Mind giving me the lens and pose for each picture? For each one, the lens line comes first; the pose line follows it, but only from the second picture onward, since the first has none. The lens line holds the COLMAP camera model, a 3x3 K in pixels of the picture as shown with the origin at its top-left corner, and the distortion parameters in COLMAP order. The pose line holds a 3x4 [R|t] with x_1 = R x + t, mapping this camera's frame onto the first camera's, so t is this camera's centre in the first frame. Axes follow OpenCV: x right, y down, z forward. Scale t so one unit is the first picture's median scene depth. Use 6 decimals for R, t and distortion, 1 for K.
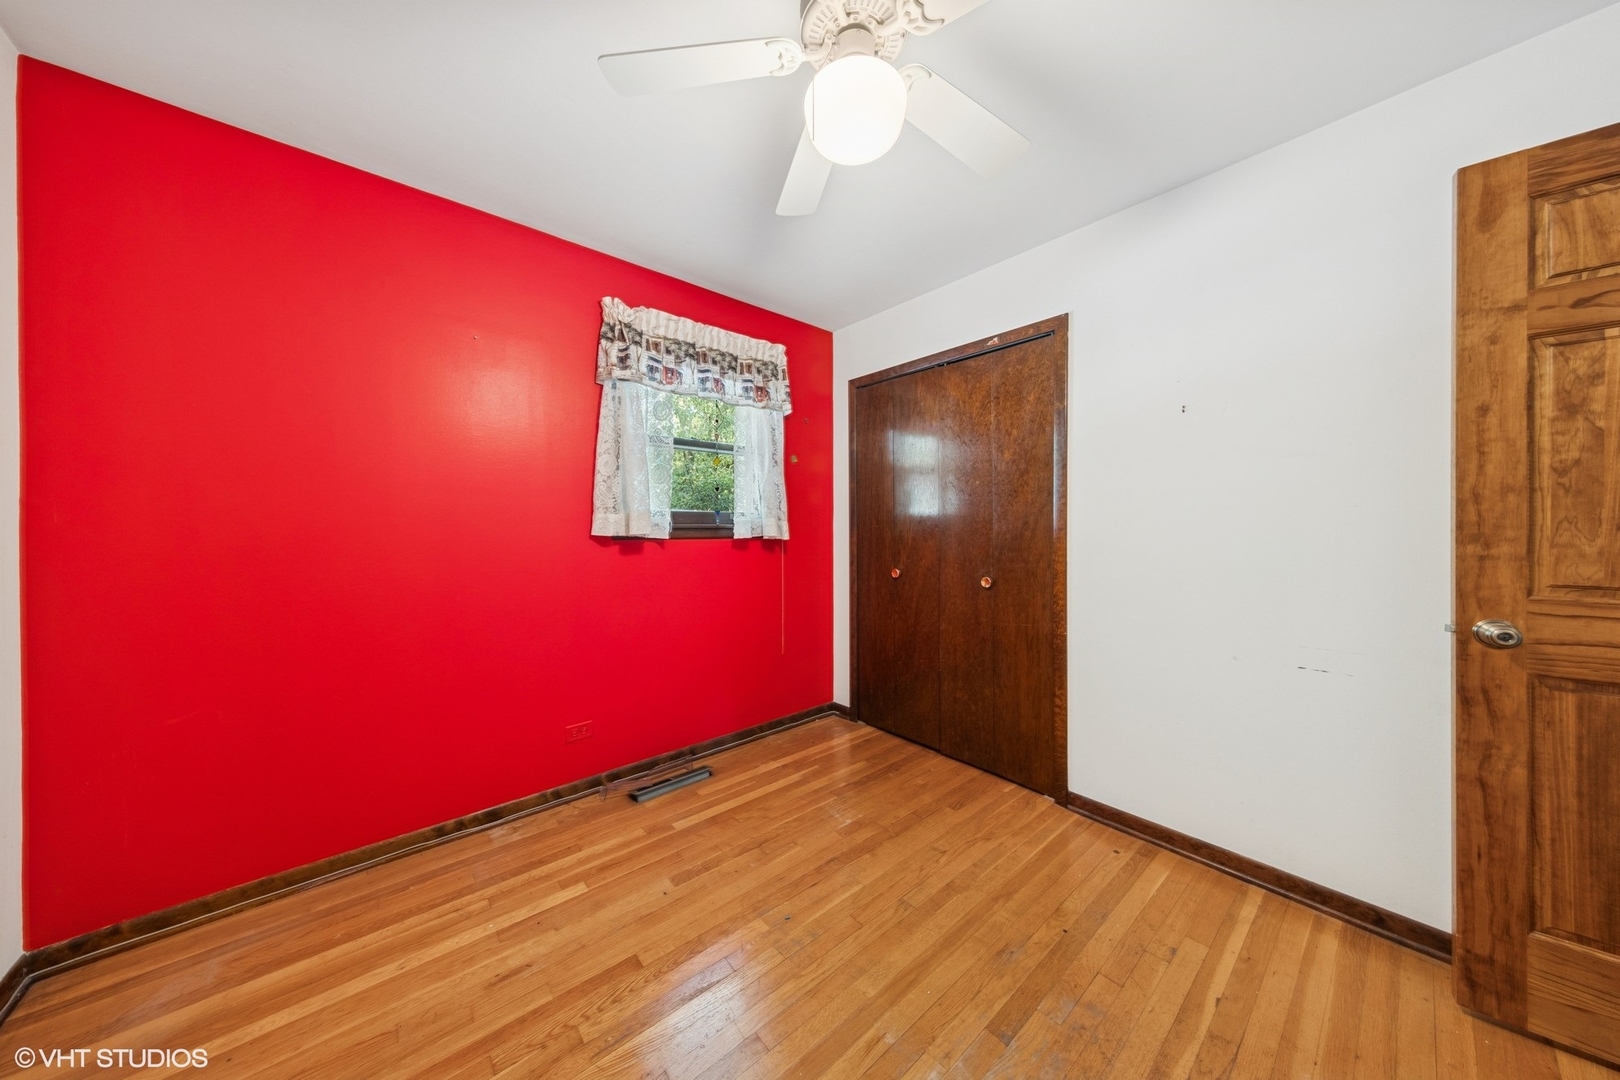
lens RADIAL K [[510.9, 0, 810.4], [0, 510.9, 531.1], [0, 0, 1]] dist [0.001677, -0.000281]
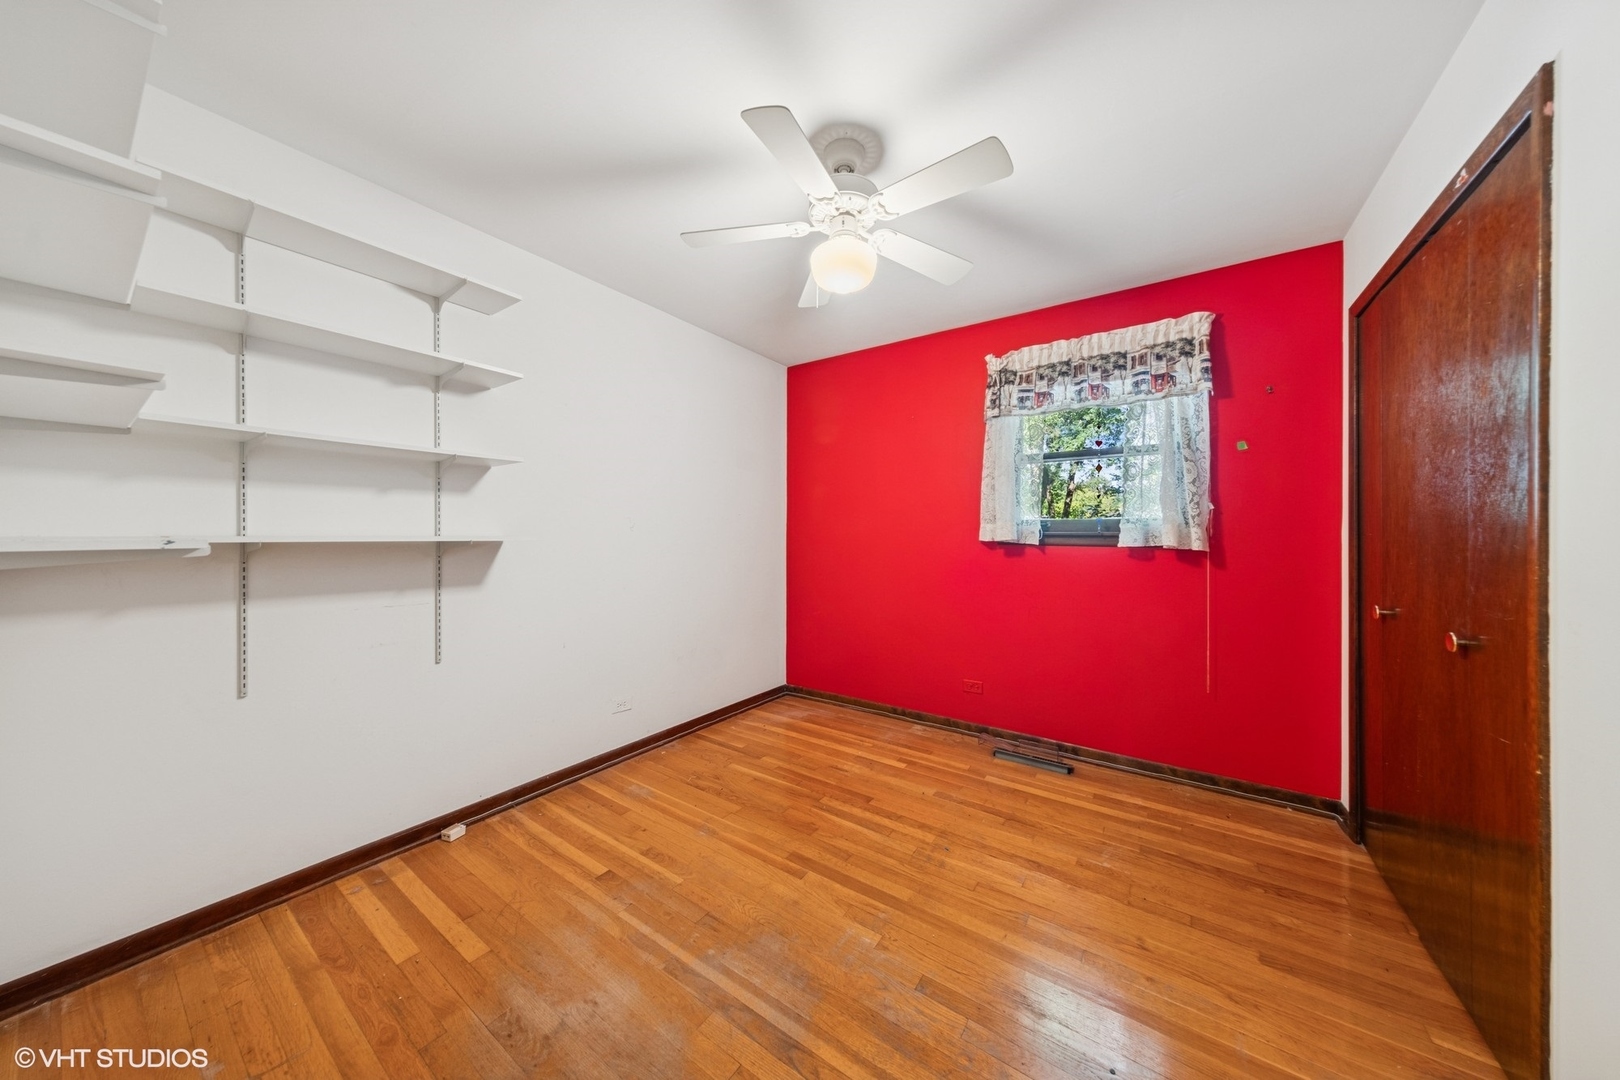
lens RADIAL K [[510.9, 0, 808.7], [0, 510.9, 535.5], [0, 0, 1]] dist [0.001677, -0.000281]
pose [[0.247157, 0.006371, -0.968954, 0.700597], [-0.010315, 0.999939, 0.003943, -0.004714], [0.968921, 0.009021, 0.247208, 0.235773]]
